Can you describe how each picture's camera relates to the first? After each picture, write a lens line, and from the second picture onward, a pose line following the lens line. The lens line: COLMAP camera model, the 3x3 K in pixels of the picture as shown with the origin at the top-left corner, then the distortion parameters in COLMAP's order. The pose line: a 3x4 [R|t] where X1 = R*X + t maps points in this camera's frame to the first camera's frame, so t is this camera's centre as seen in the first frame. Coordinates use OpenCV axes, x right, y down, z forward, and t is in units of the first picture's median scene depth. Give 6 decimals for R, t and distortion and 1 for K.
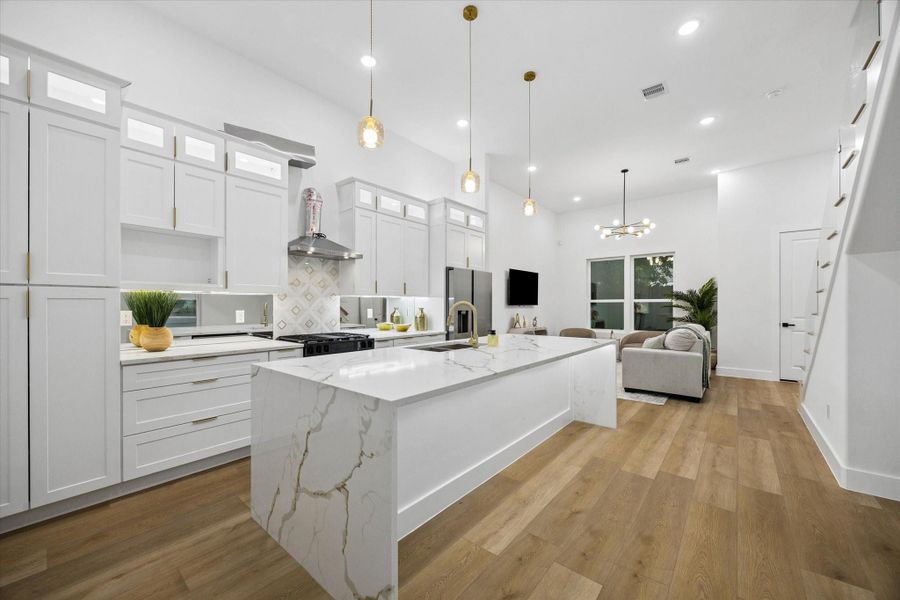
lens RADIAL K [[339.0, 0, 450.0], [0, 339.0, 300.0], [0, 0, 1]] dist [0.000809, 0.000090]
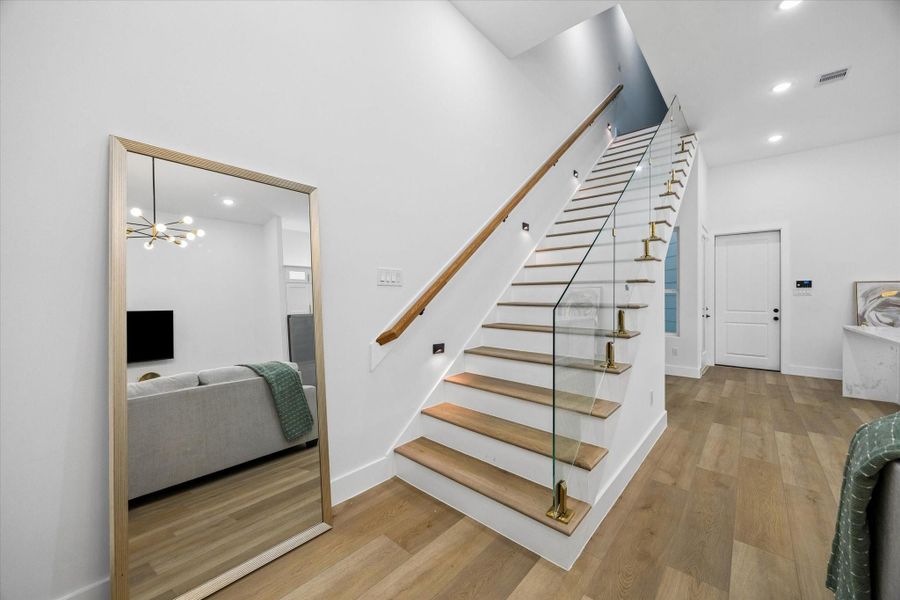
lens RADIAL K [[339.0, 0, 450.0], [0, 339.0, 300.0], [0, 0, 1]] dist [0.000809, 0.000090]
pose [[-0.999730, -0.005413, 0.022596, 1.285288], [-0.005733, 0.999884, -0.014122, 0.033705], [-0.022517, -0.014247, -0.999645, 1.546791]]
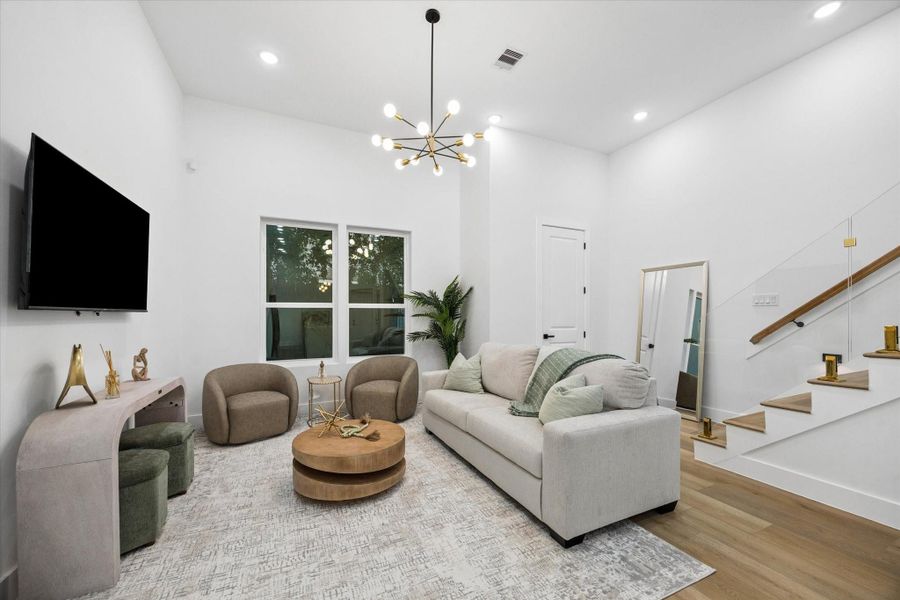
lens RADIAL K [[348.4, 0, 448.7], [0, 348.4, 312.3], [0, 0, 1]] dist [0.000472, -0.000033]
pose [[0.426186, 0.006890, 0.904609, 0.172774], [-0.010709, 0.999939, -0.002570, 0.029087], [-0.904572, -0.008592, 0.426234, 1.294532]]
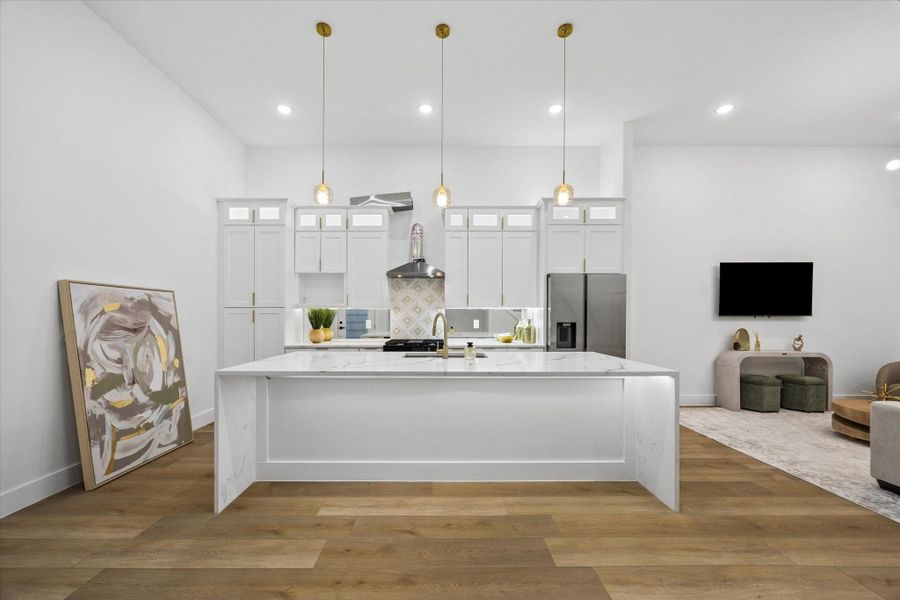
lens RADIAL K [[348.4, 0, 448.7], [0, 348.4, 312.3], [0, 0, 1]] dist [0.000472, -0.000033]
pose [[0.656192, -0.008472, -0.754546, 0.661757], [0.012744, 0.999919, -0.000144, 0.001451], [0.754486, -0.009522, 0.656247, 0.241093]]
